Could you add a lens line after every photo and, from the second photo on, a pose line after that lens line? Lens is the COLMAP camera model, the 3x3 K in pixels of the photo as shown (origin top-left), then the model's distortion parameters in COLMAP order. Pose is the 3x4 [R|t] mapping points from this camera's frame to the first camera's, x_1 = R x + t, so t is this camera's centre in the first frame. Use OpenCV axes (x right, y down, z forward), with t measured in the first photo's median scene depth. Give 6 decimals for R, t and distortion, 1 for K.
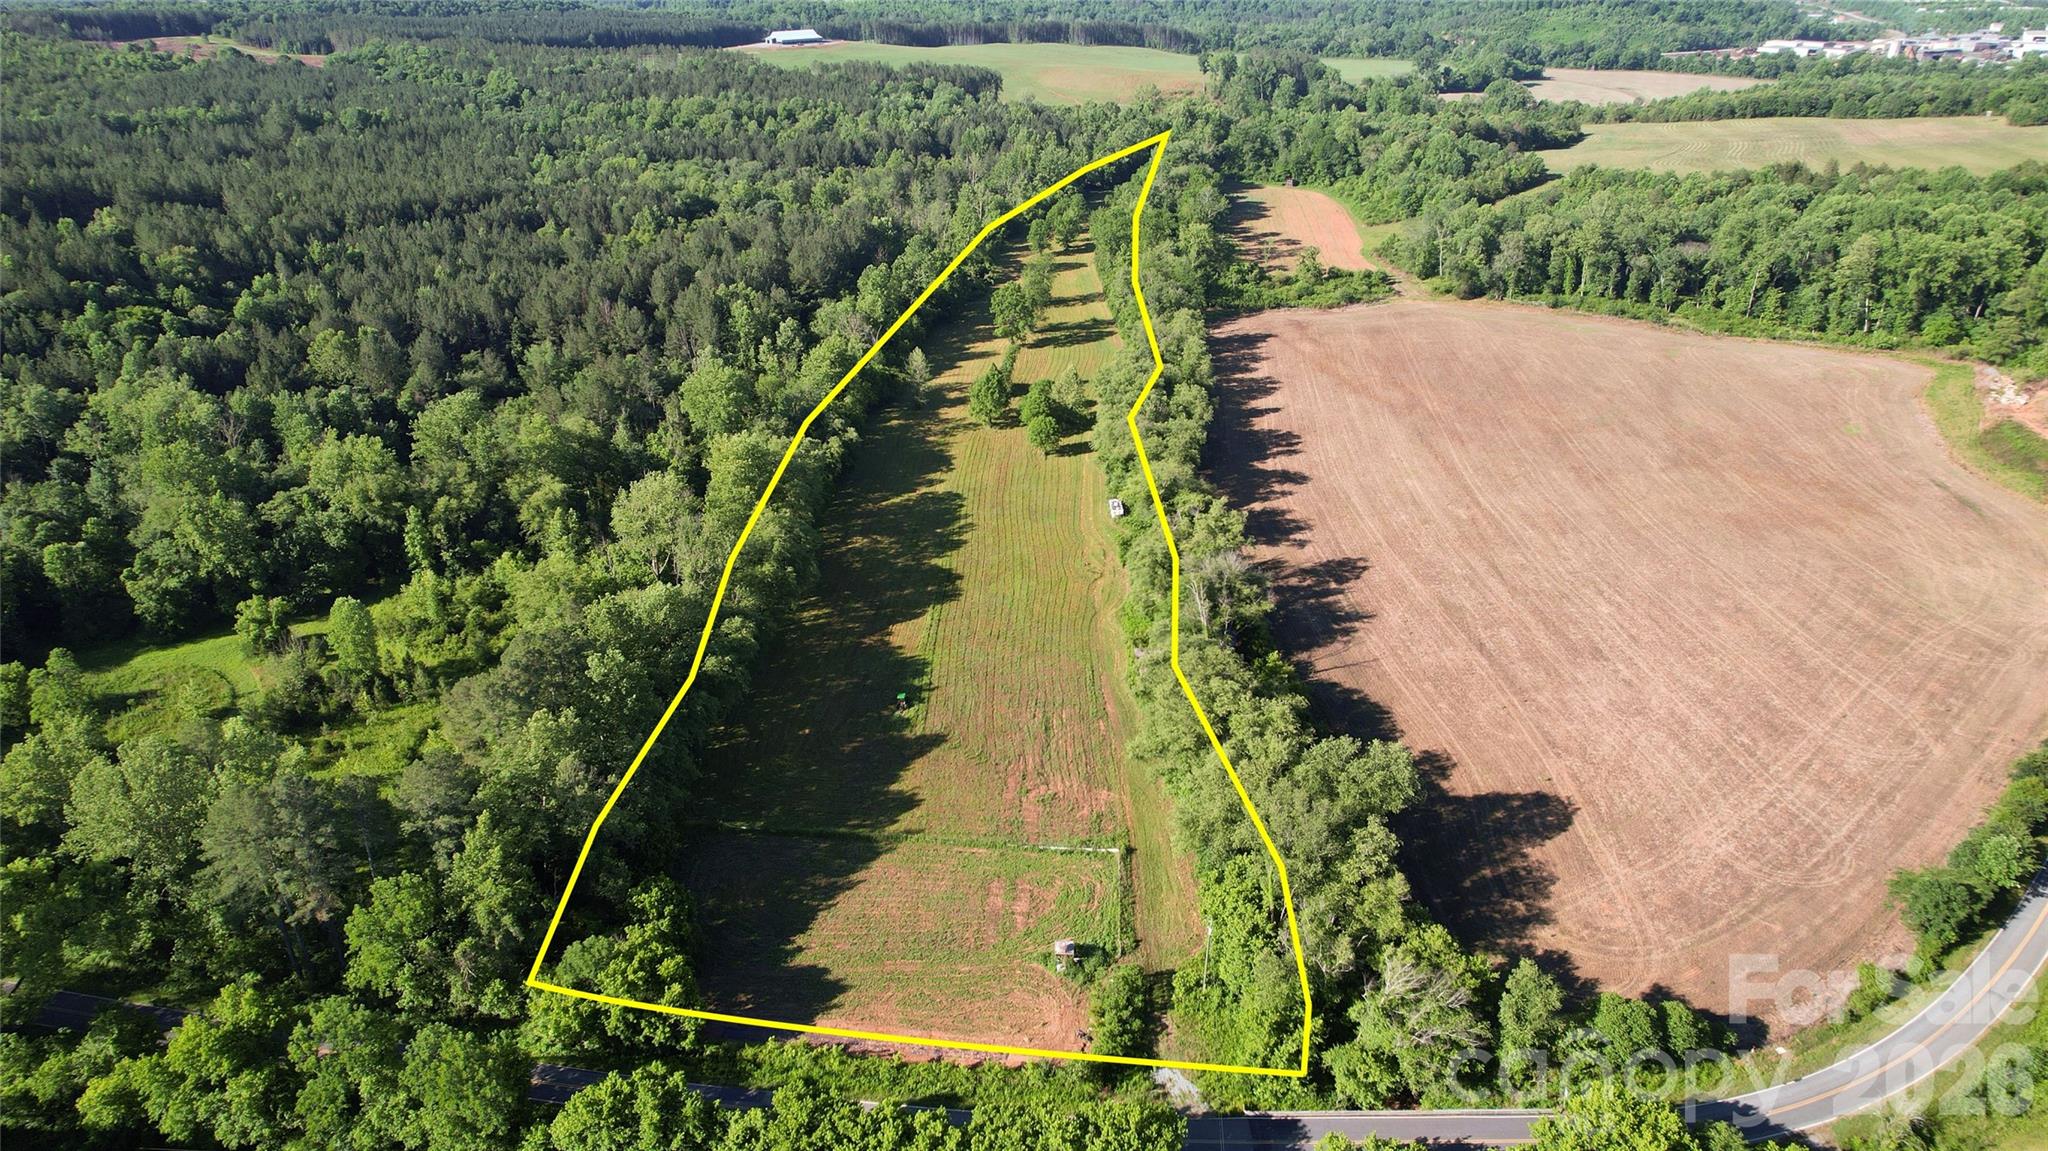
lens RADIAL K [[1290.6, 0, 1000.7], [0, 1290.6, 584.6], [0, 0, 1]] dist [-0.079608, 0.072994]
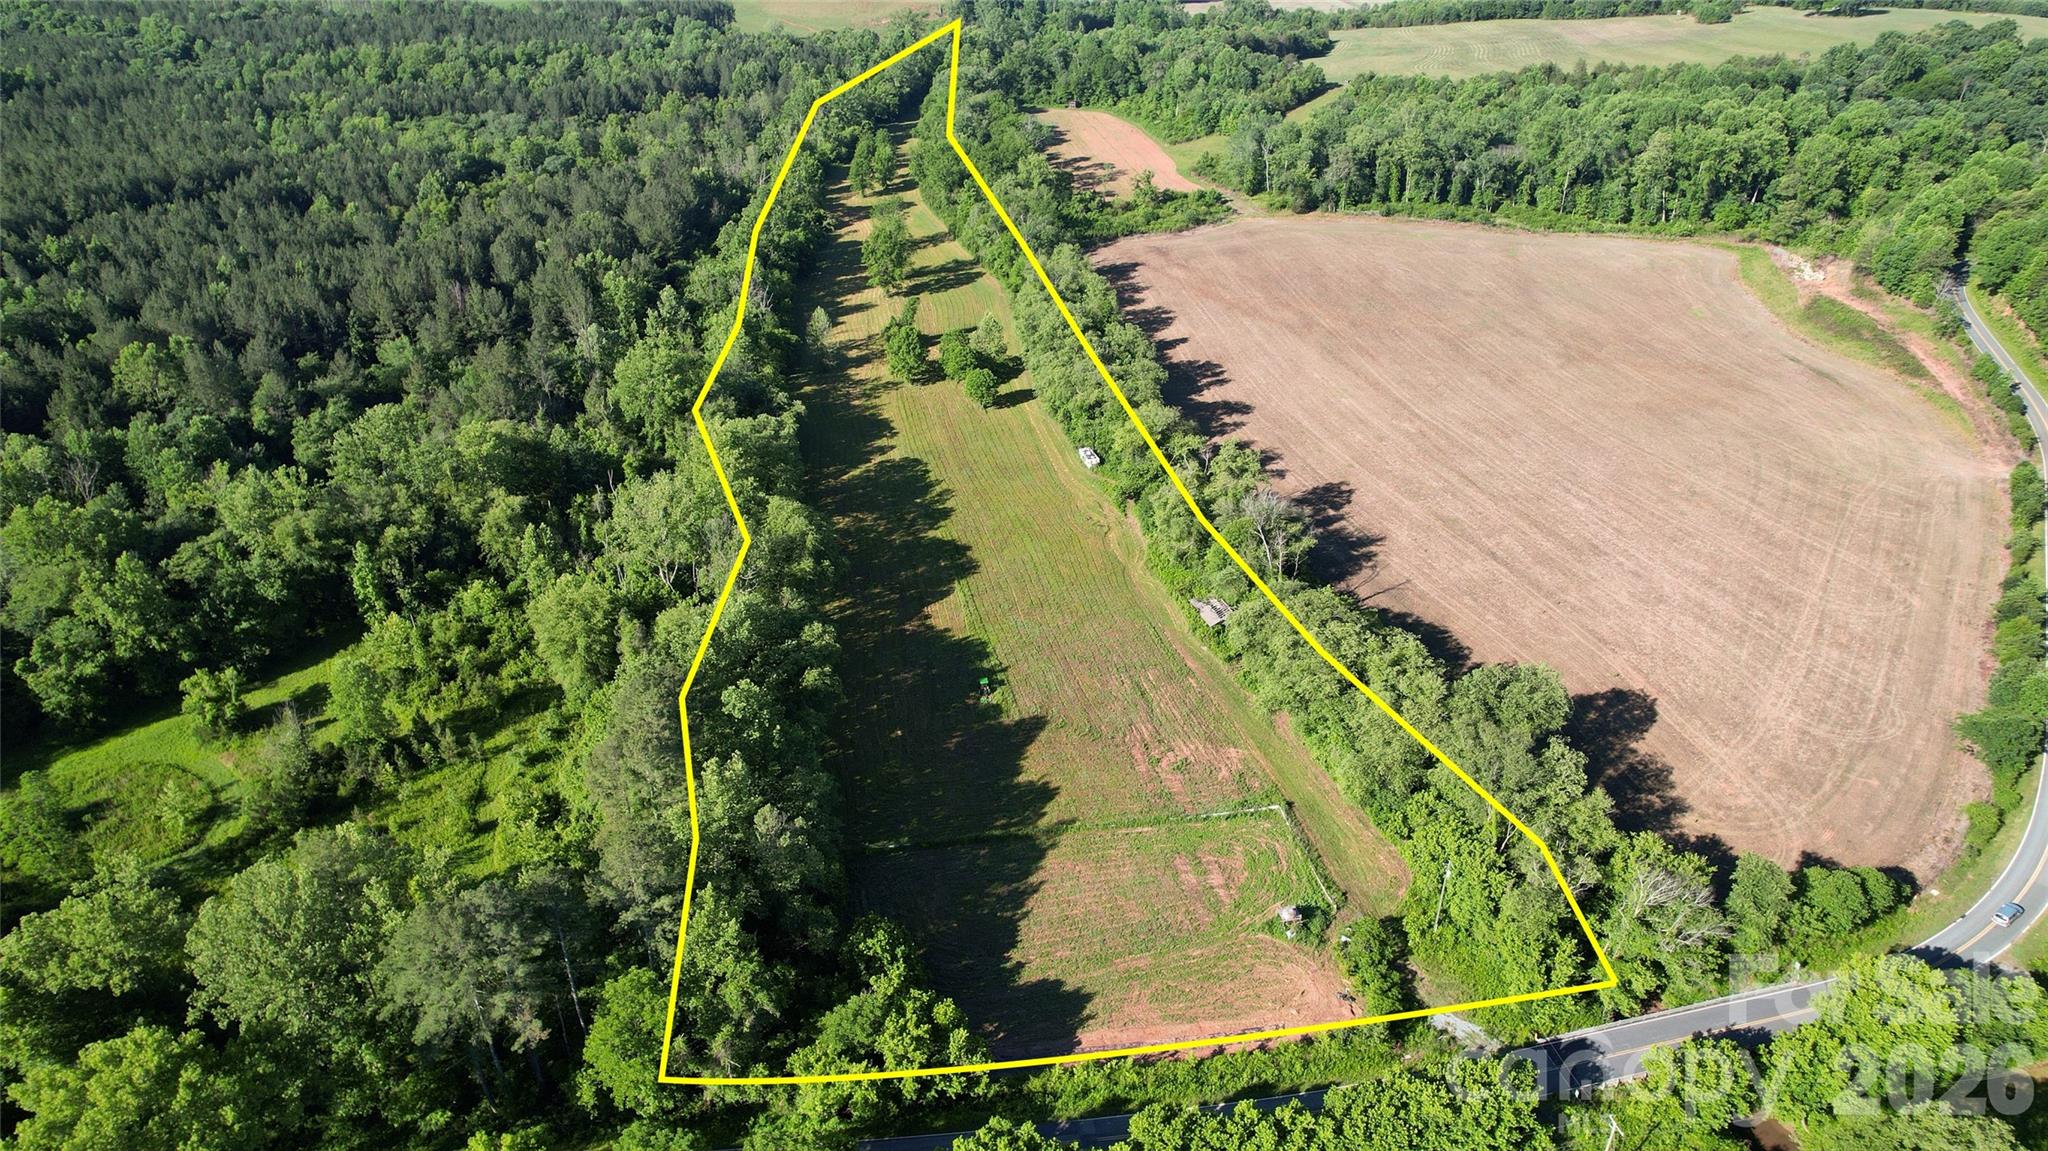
lens RADIAL K [[1309.9, 0, 1024.0], [0, 1309.9, 575.5], [0, 0, 1]] dist [-0.086133, 0.081655]
pose [[0.970872, -0.123042, 0.205593, -0.156122], [0.114173, 0.991964, 0.054508, -0.026765], [-0.210647, -0.029447, 0.977119, 0.031997]]
